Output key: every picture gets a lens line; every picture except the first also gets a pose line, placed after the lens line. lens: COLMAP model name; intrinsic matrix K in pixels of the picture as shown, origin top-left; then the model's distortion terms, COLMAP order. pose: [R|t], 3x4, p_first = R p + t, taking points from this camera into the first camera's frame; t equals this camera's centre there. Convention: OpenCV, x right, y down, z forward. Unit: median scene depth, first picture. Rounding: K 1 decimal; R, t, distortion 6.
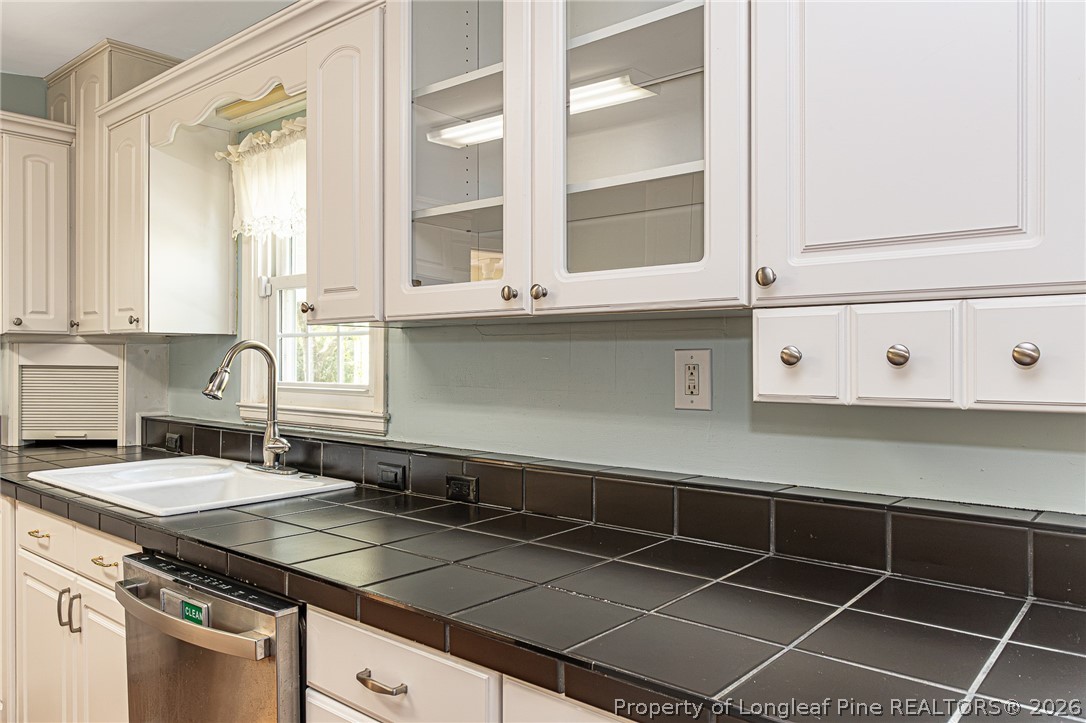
lens RADIAL K [[772.4, 0, 543.9], [0, 772.4, 362.7], [0, 0, 1]] dist [-0.026187, 0.004375]
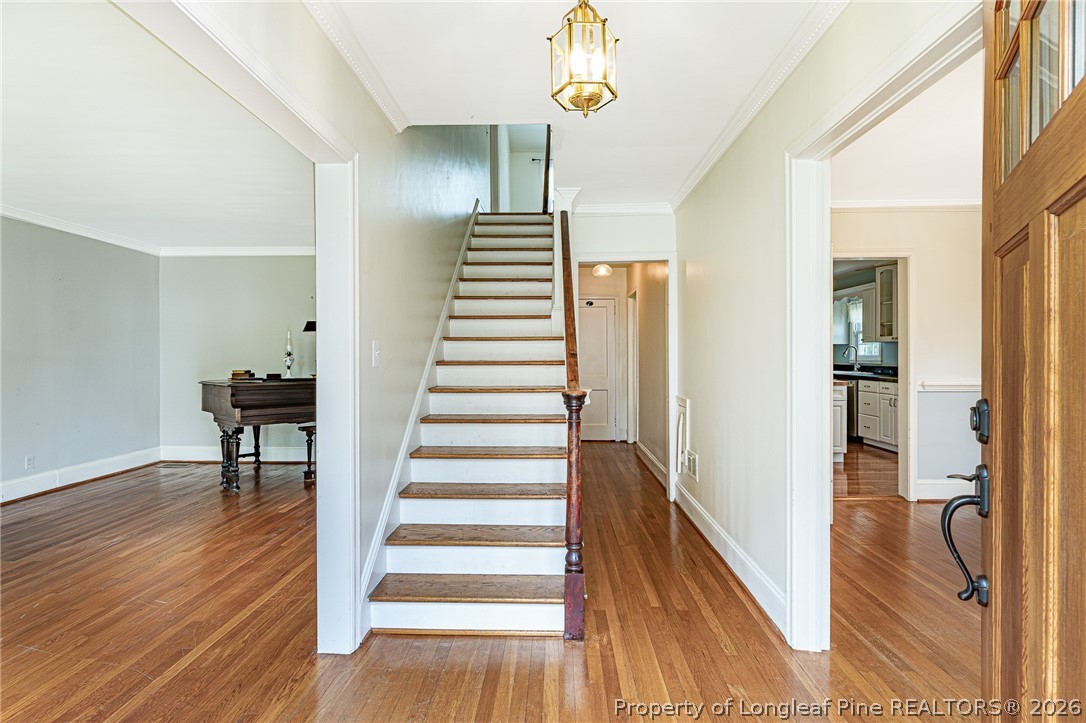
lens RADIAL K [[526.9, 0, 550.8], [0, 526.9, 357.3], [0, 0, 1]] dist [-0.006357, -0.000851]
pose [[0.624701, 0.001460, -0.780863, 1.047988], [-0.003288, 0.999994, -0.000761, 0.054412], [0.780857, 0.003043, 0.624702, -2.620778]]
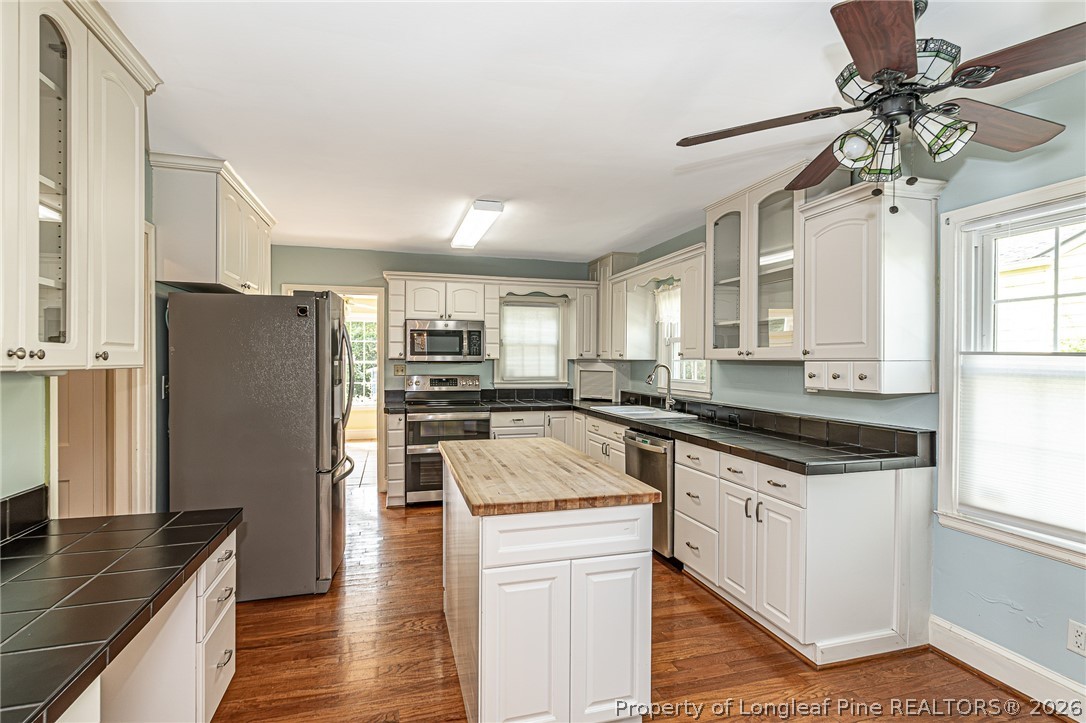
lens RADIAL K [[526.9, 0, 539.0], [0, 526.9, 362.7], [0, 0, 1]] dist [-0.006357, -0.000851]
pose [[0.828811, 0.008832, -0.559459, 0.307030], [-0.011996, 0.999926, -0.001986, -0.023136], [0.559401, 0.008357, 0.828855, -0.802819]]
